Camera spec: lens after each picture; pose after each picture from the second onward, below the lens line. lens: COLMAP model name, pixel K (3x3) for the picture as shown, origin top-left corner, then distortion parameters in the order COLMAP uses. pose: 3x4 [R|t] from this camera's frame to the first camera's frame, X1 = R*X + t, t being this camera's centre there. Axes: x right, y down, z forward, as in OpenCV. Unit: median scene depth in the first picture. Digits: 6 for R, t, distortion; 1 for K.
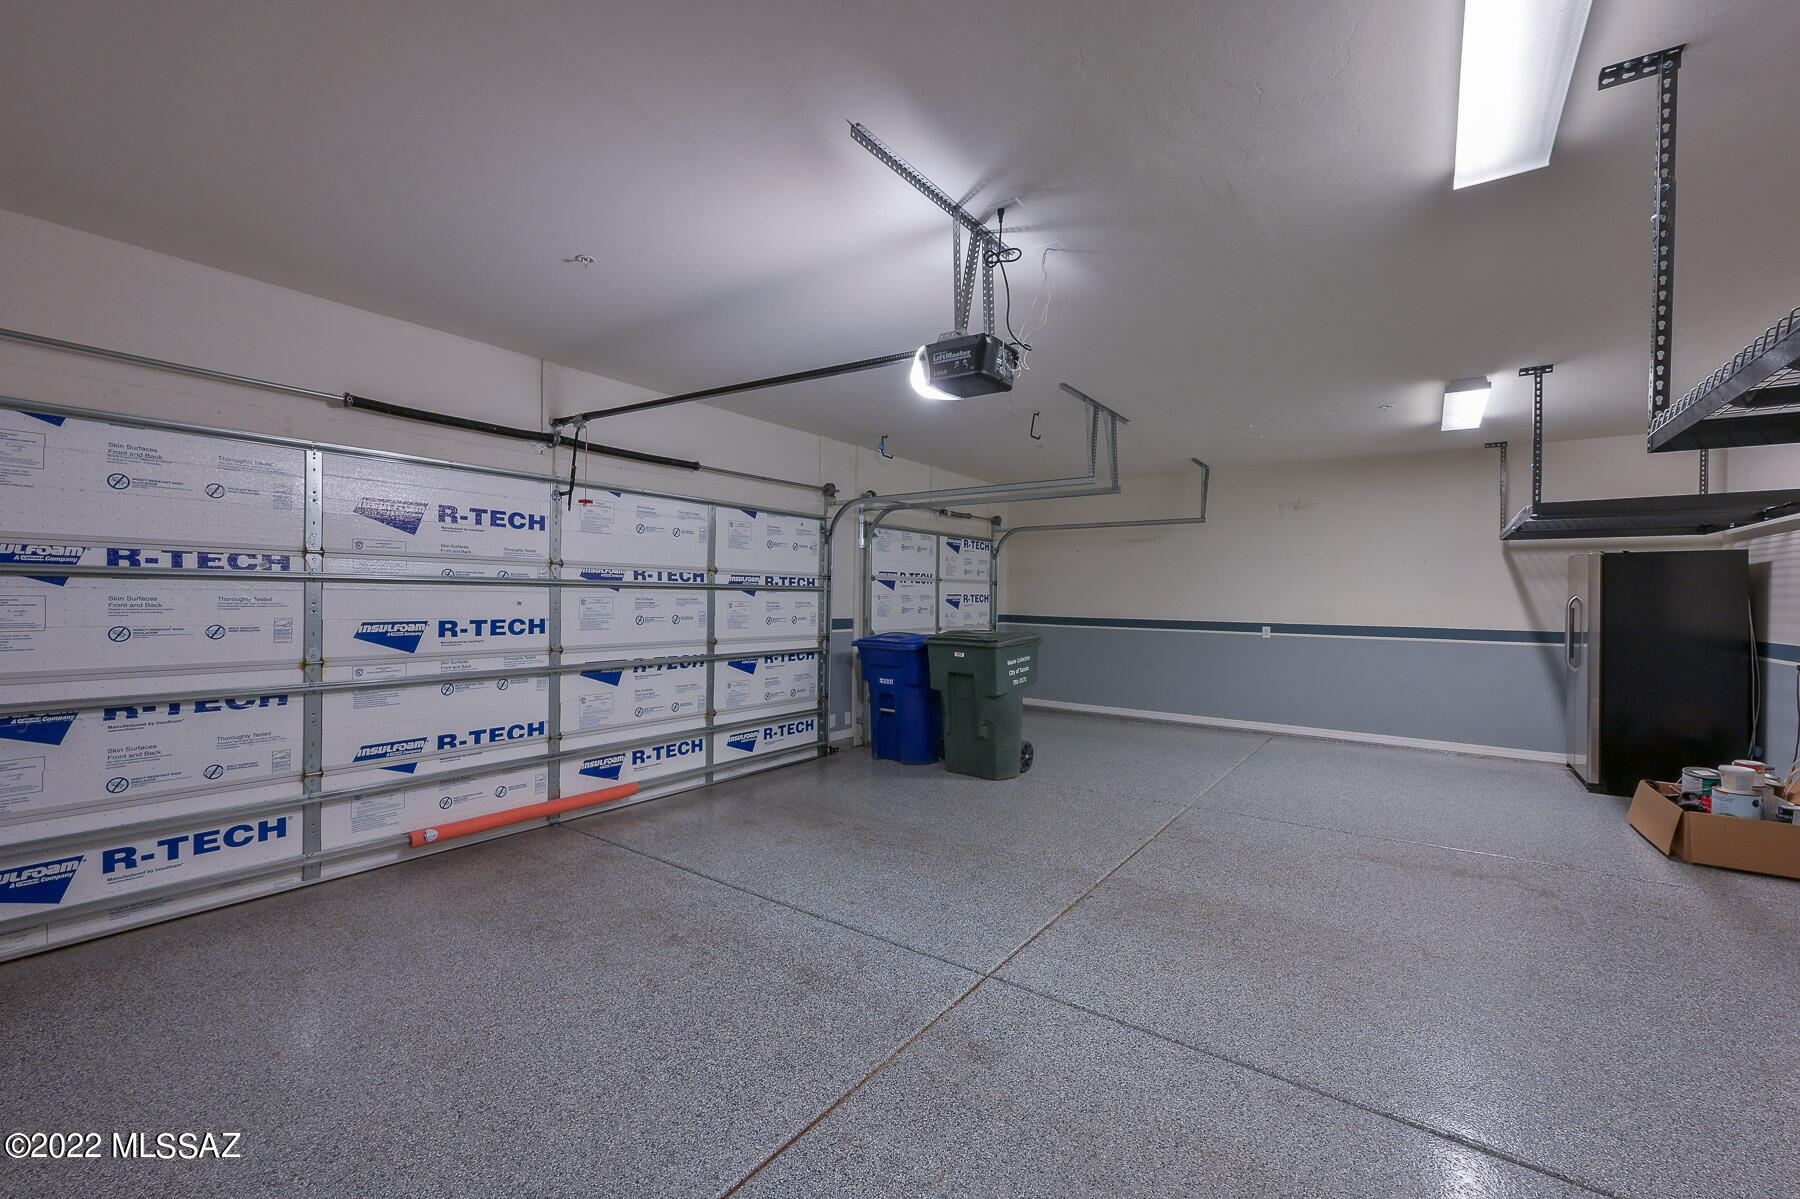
lens RADIAL K [[716.3, 0, 904.1], [0, 716.3, 603.6], [0, 0, 1]] dist [0.002712, -0.000938]
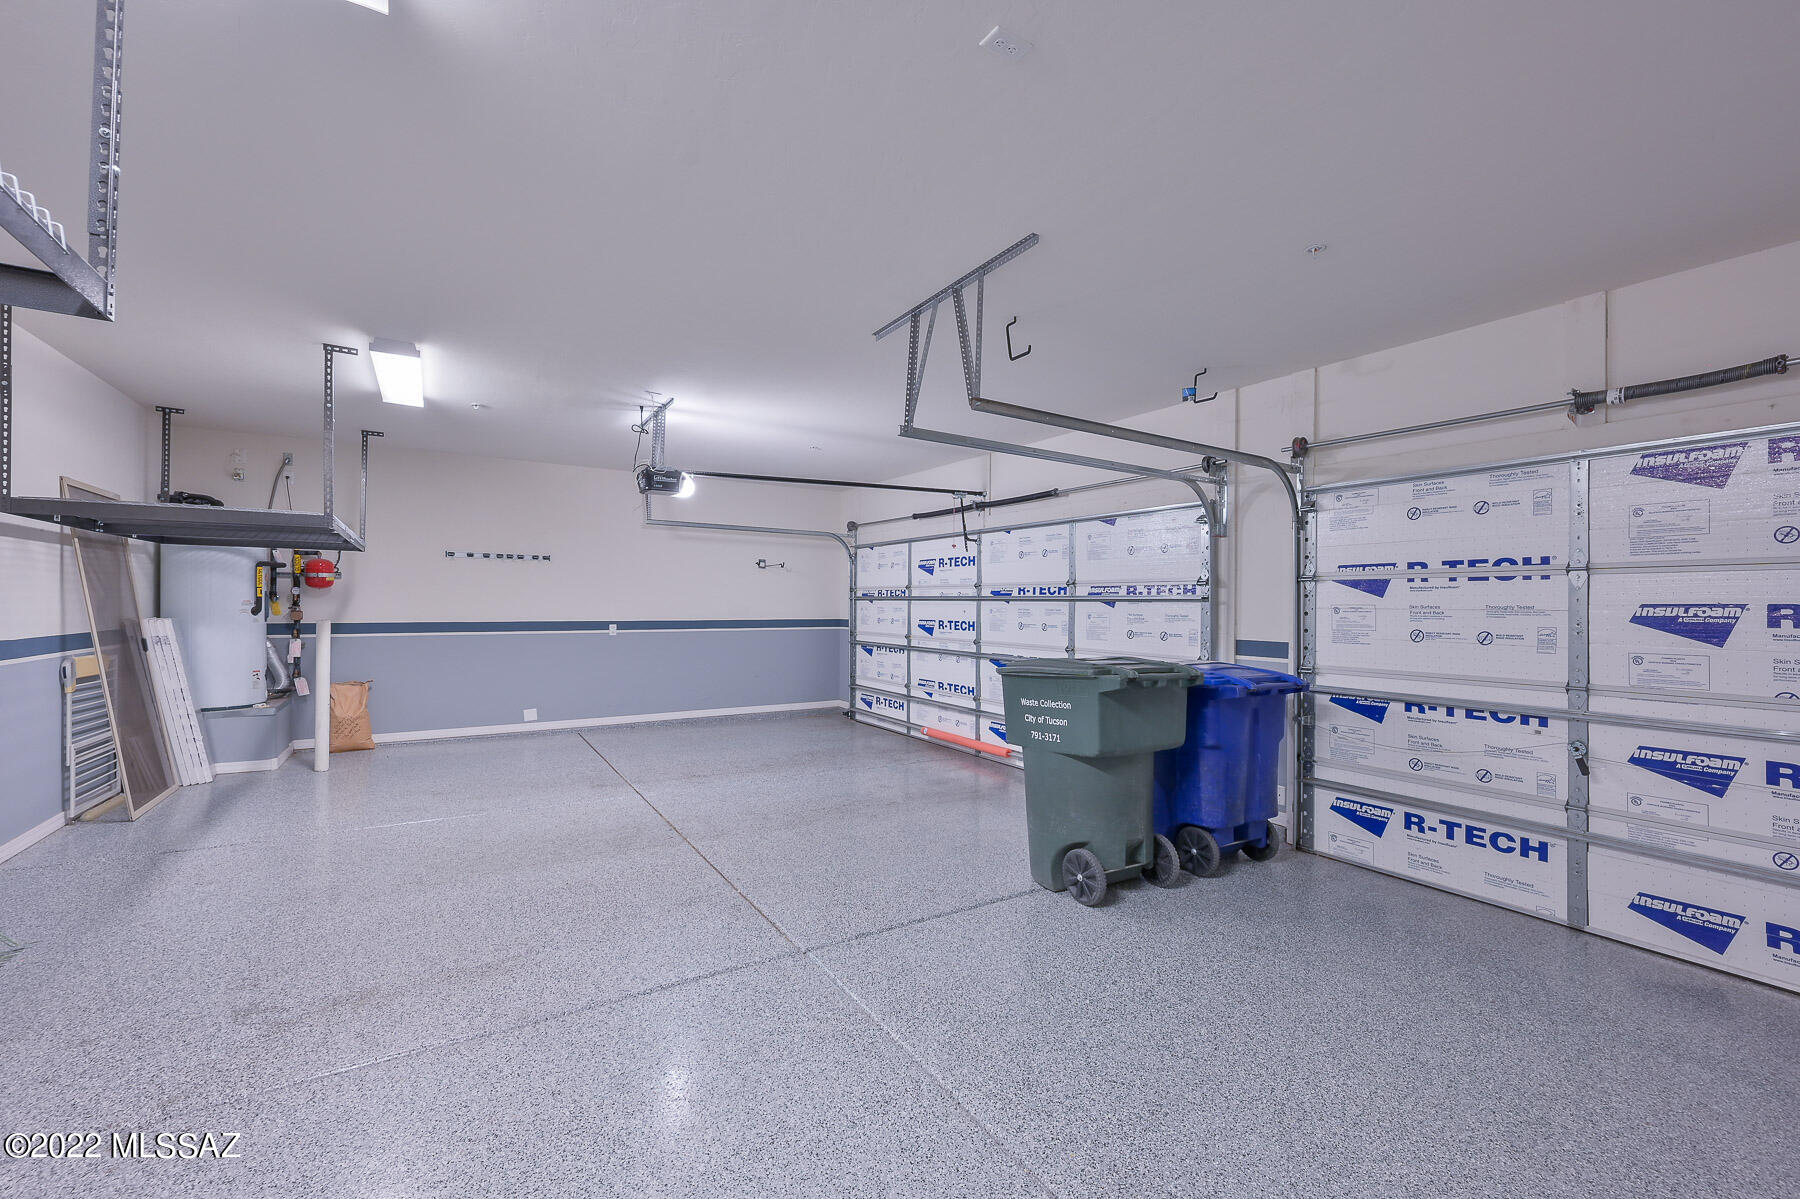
lens RADIAL K [[716.3, 0, 902.7], [0, 716.3, 597.0], [0, 0, 1]] dist [0.002712, -0.000938]
pose [[-0.355868, -0.024519, -0.934214, 0.881817], [-0.023748, 0.999570, -0.017188, -0.001505], [0.934234, 0.016069, -0.356298, 1.219288]]
